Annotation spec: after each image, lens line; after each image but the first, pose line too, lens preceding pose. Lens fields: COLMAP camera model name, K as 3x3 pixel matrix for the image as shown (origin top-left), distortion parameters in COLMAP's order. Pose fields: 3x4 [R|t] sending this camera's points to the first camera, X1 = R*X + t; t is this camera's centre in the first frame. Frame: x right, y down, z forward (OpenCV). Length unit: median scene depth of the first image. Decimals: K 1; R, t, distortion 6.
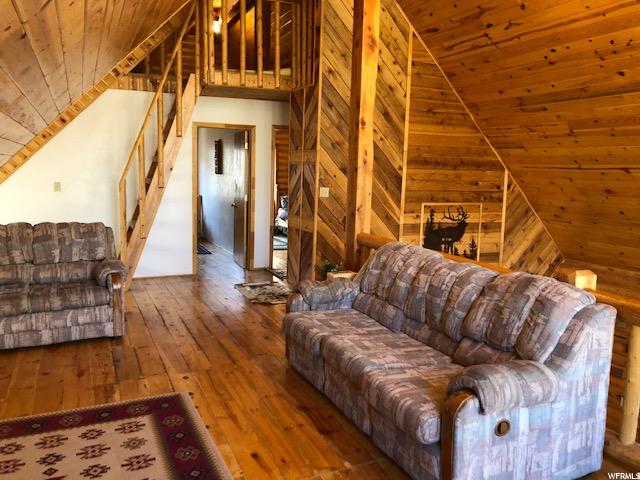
lens RADIAL K [[521.0, 0, 319.5], [0, 521.0, 239.0], [0, 0, 1]] dist [0.017244, -0.026038]
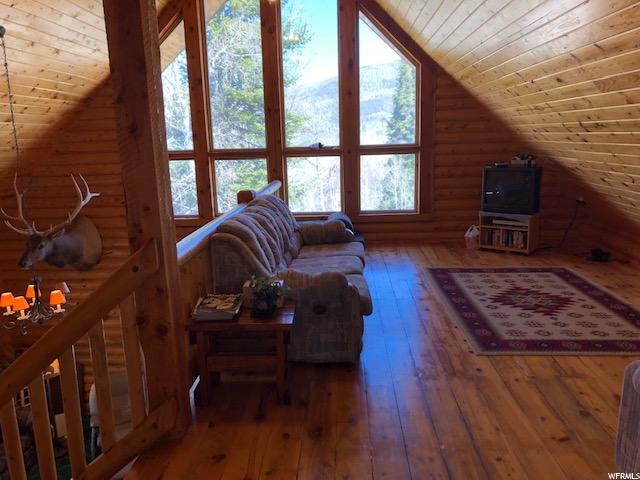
lens RADIAL K [[521.0, 0, 319.2], [0, 521.0, 239.3], [0, 0, 1]] dist [0.017244, -0.026038]
pose [[-0.888053, -0.086437, 0.451542, -0.485759], [0.068901, 0.946051, 0.316606, -0.302803], [-0.454549, 0.312275, -0.834188, 2.200618]]
